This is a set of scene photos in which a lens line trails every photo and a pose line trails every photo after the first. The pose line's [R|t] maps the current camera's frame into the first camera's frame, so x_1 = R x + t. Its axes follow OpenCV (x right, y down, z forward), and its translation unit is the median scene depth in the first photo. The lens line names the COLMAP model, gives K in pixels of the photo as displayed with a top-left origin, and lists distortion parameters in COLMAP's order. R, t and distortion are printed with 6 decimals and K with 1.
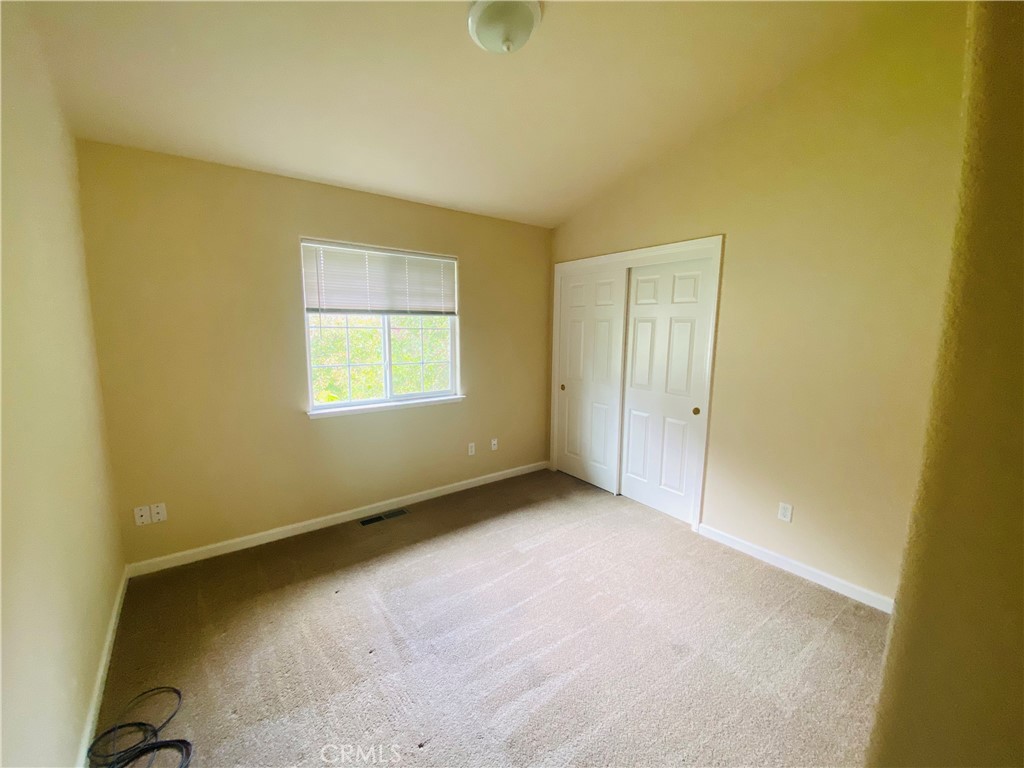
lens RADIAL K [[409.7, 0, 515.8], [0, 409.7, 384.2], [0, 0, 1]] dist [0.013585, -0.019070]
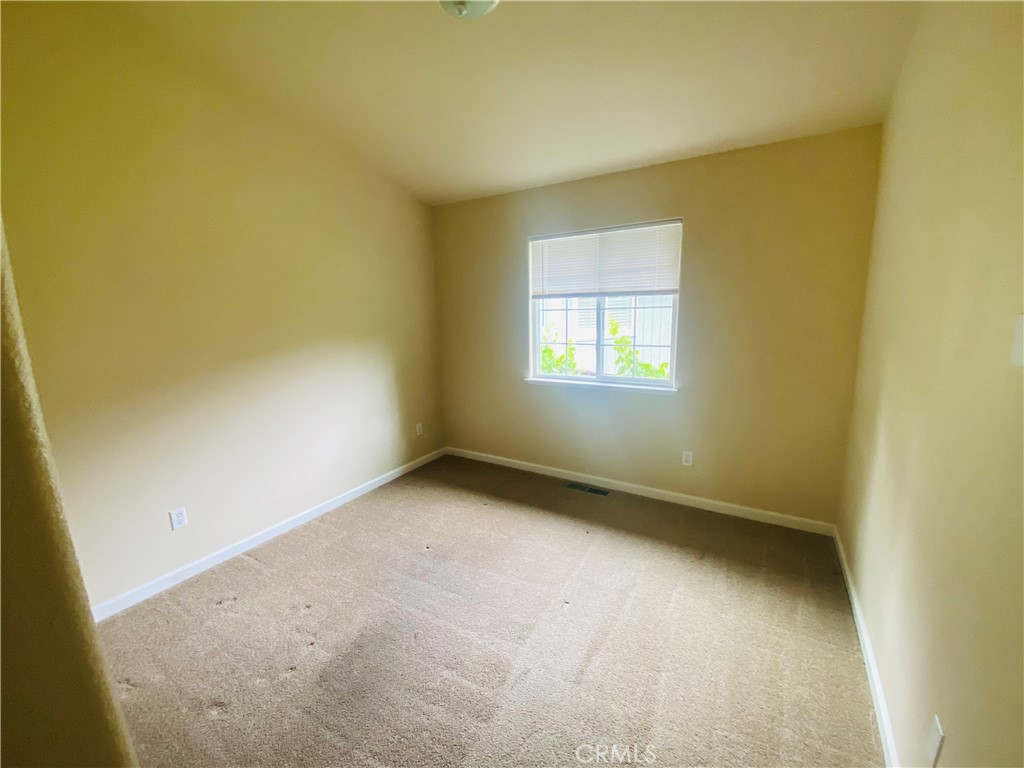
lens RADIAL K [[409.7, 0, 515.8], [0, 409.7, 384.2], [0, 0, 1]] dist [0.013585, -0.019070]
pose [[0.354014, 0.150246, -0.923093, 0.561053], [-0.107282, 0.987020, 0.119507, -0.051951], [0.929067, 0.056724, 0.365537, 0.431039]]
